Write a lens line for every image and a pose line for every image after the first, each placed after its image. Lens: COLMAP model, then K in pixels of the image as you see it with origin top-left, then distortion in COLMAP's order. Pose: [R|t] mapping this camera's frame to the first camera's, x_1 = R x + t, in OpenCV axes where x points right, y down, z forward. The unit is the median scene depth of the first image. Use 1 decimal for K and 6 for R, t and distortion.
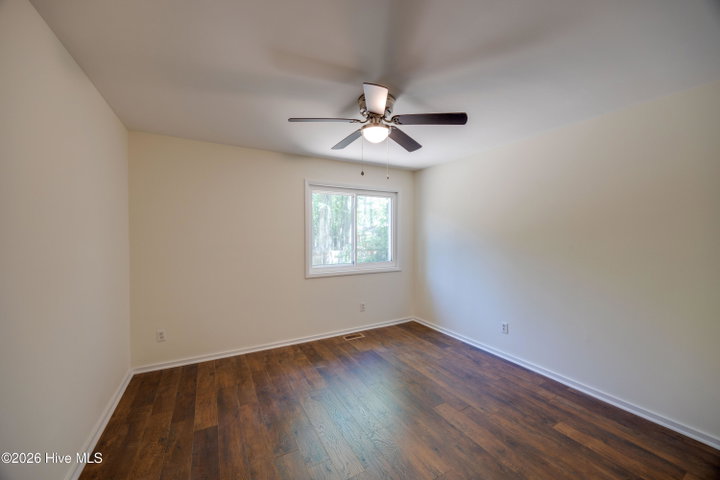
lens RADIAL K [[274.3, 0, 357.7], [0, 274.3, 237.4], [0, 0, 1]] dist [-0.004057, 0.000428]
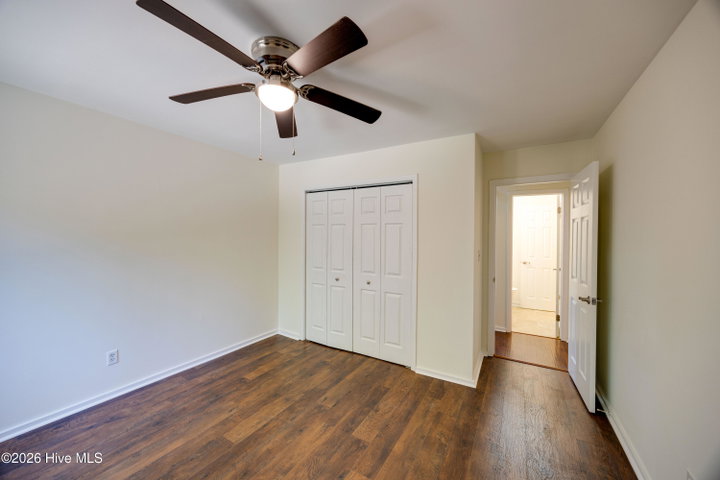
lens RADIAL K [[274.3, 0, 356.7], [0, 274.3, 239.3], [0, 0, 1]] dist [-0.004057, 0.000428]
pose [[-0.520271, -0.013696, 0.853891, -0.609962], [-0.005861, 0.999905, 0.012467, -0.012227], [-0.853981, 0.001482, -0.520302, 1.100060]]
